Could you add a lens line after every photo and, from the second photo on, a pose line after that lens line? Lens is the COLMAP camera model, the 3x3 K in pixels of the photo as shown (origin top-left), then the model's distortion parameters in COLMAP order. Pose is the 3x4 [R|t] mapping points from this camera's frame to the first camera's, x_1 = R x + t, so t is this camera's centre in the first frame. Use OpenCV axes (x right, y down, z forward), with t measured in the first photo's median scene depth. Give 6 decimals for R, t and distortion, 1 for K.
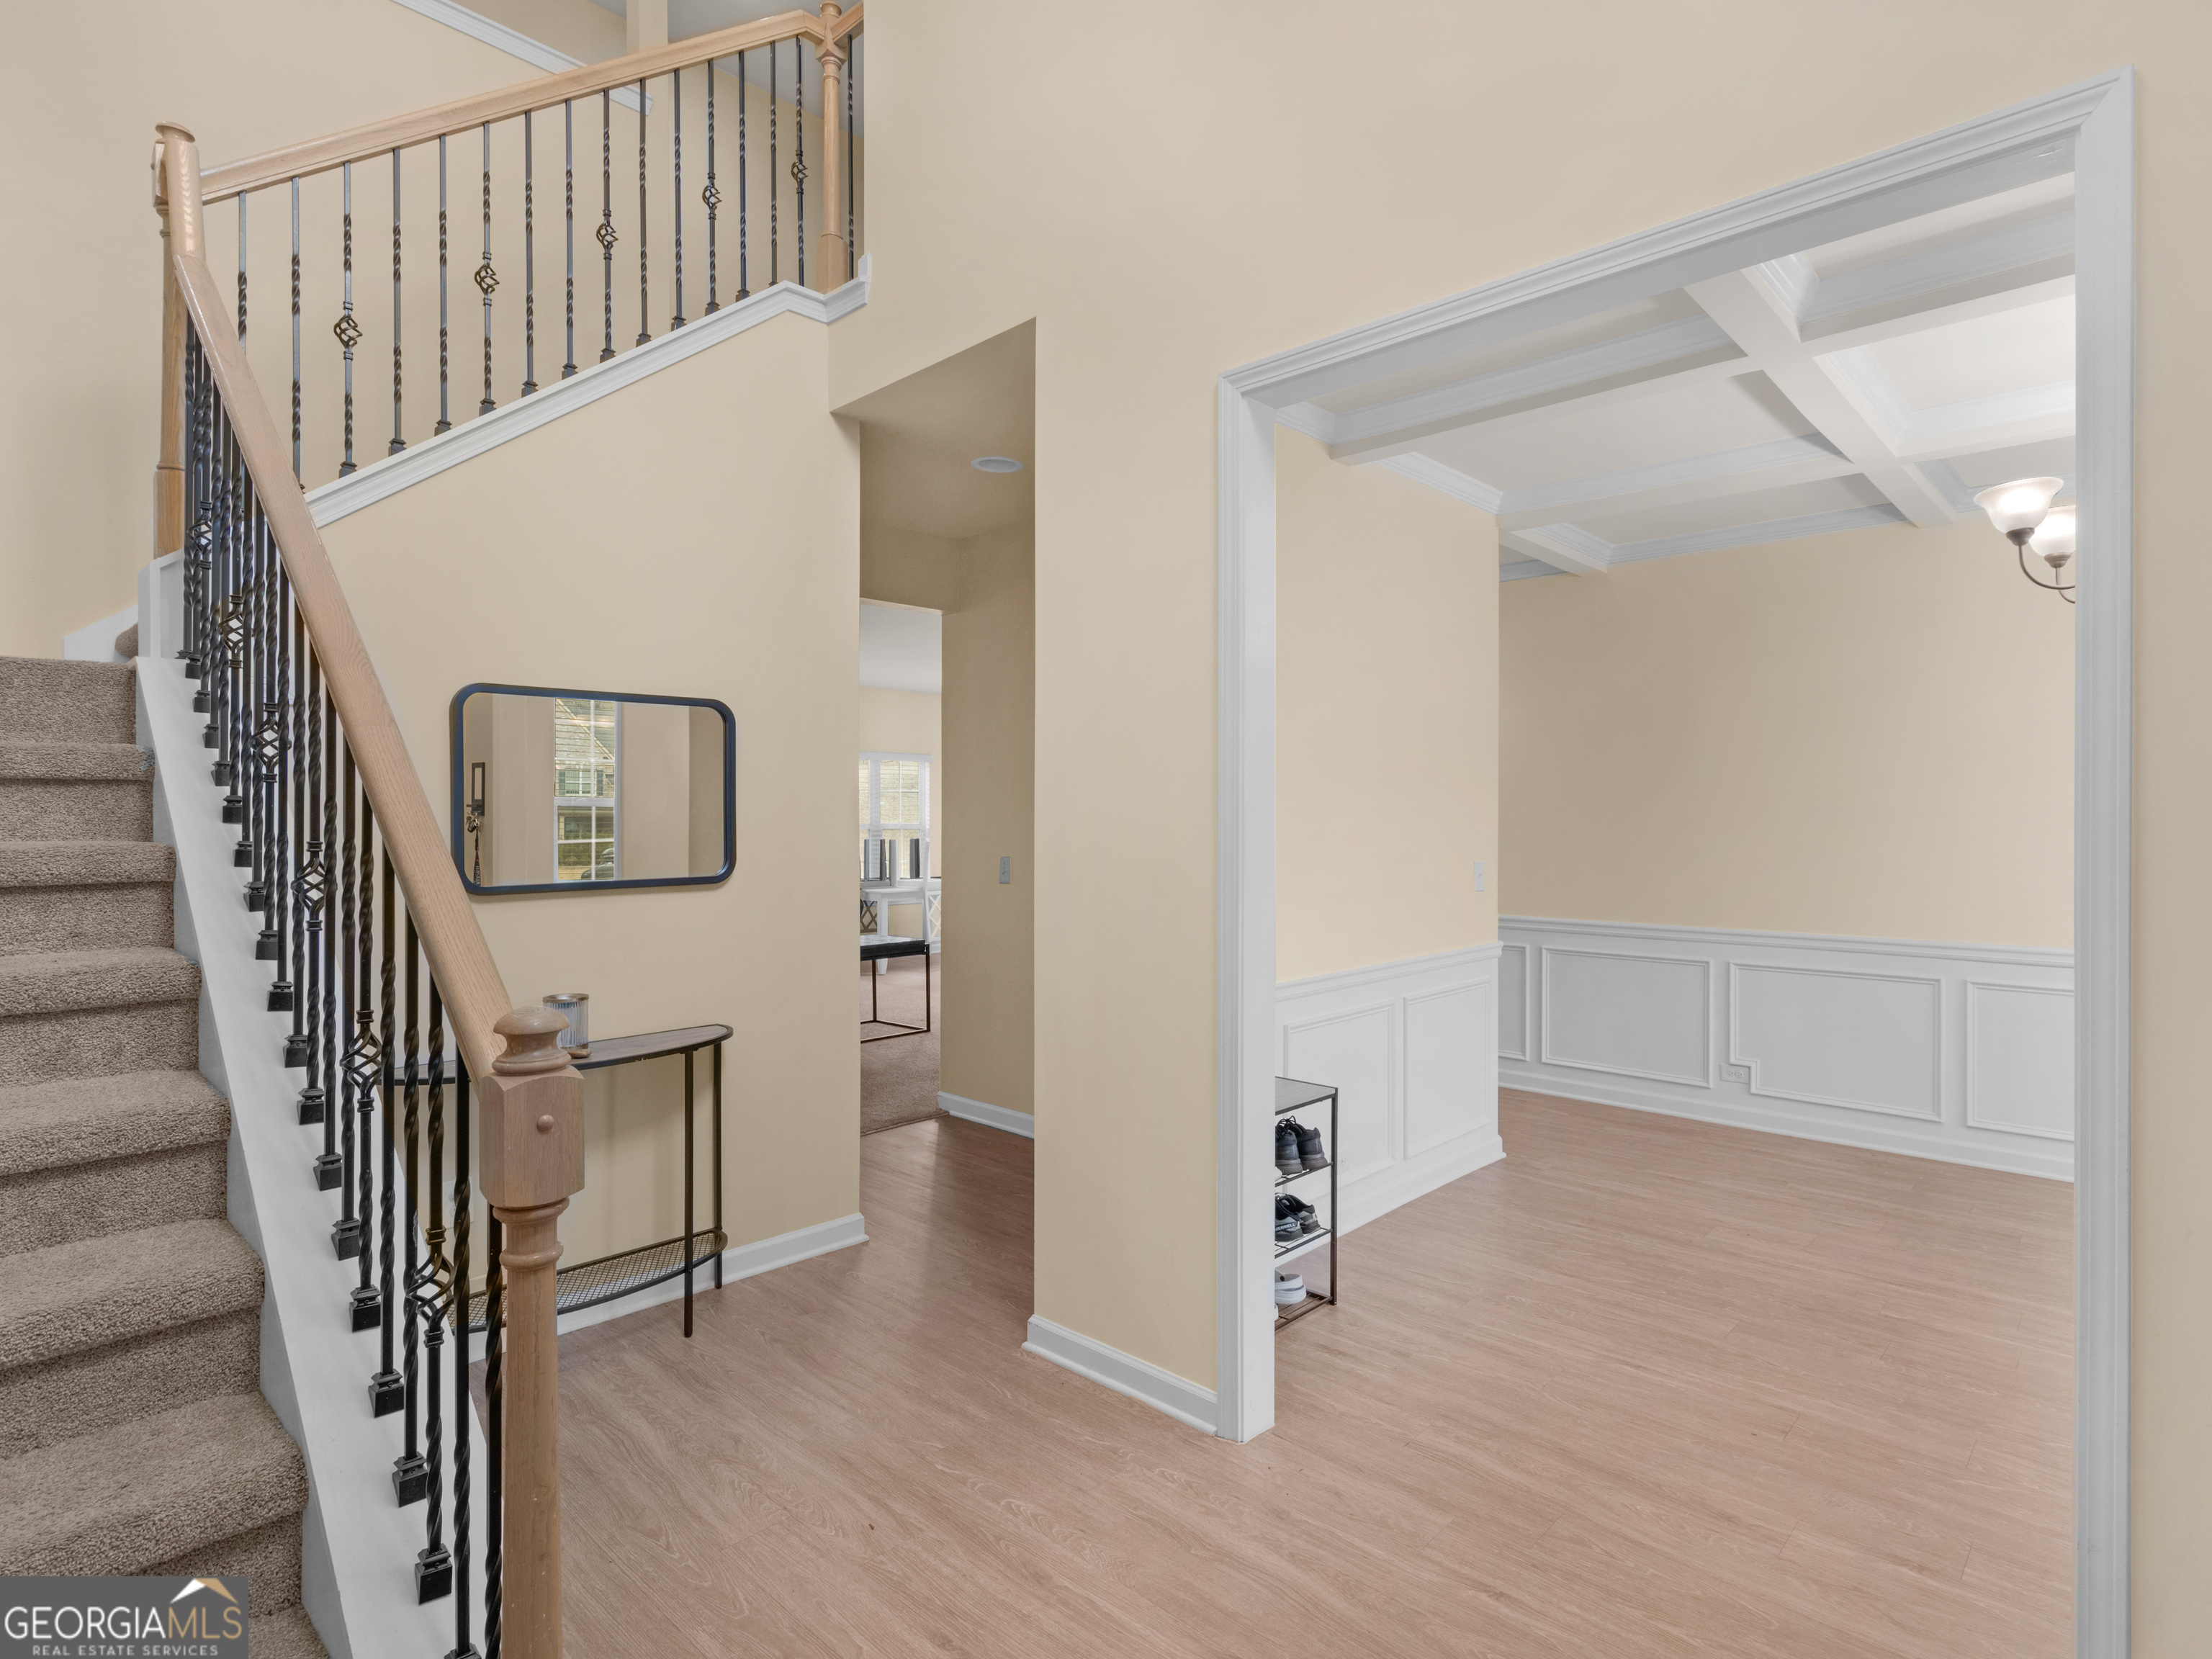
lens RADIAL K [[1145.5, 0, 1106.0], [0, 1145.5, 829.5], [0, 0, 1]] dist [0.001207, 0.000303]
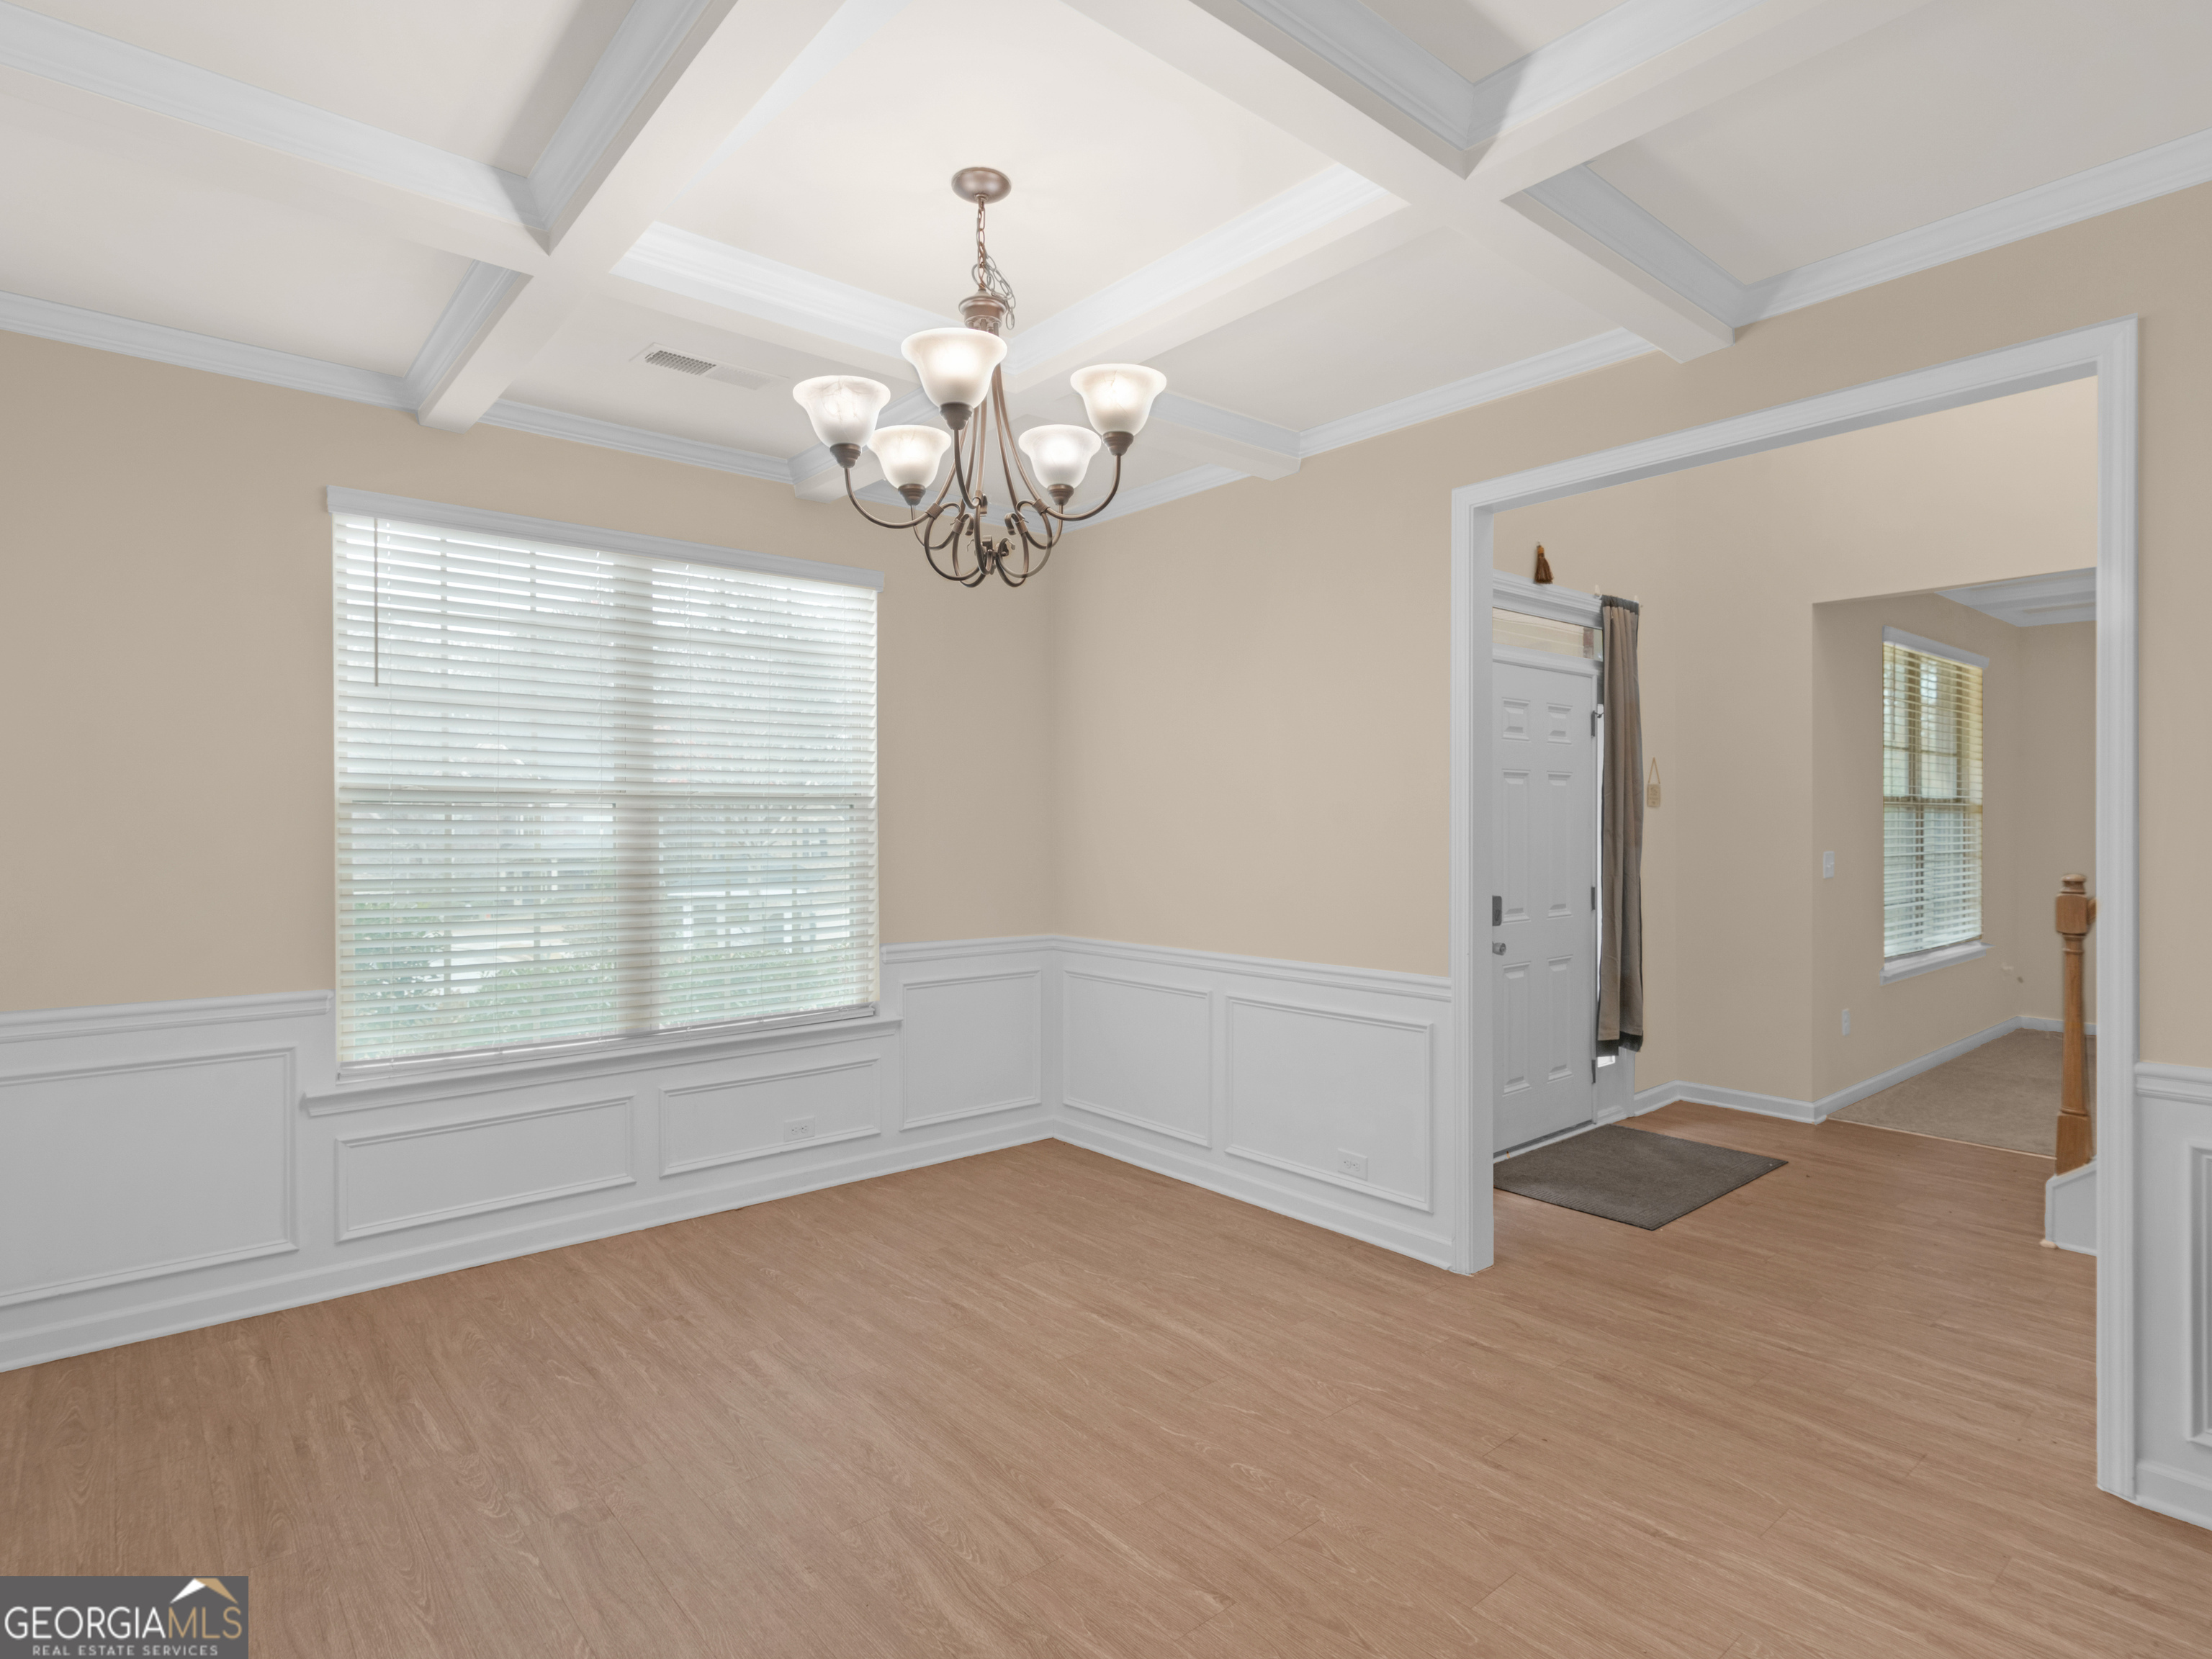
lens RADIAL K [[1145.5, 0, 1106.0], [0, 1145.5, 829.5], [0, 0, 1]] dist [0.001207, 0.000303]
pose [[-0.995588, 0.002942, 0.093790, 0.868416], [0.004323, 0.999885, 0.014520, -0.002344], [-0.093737, 0.014861, -0.995486, 2.051707]]
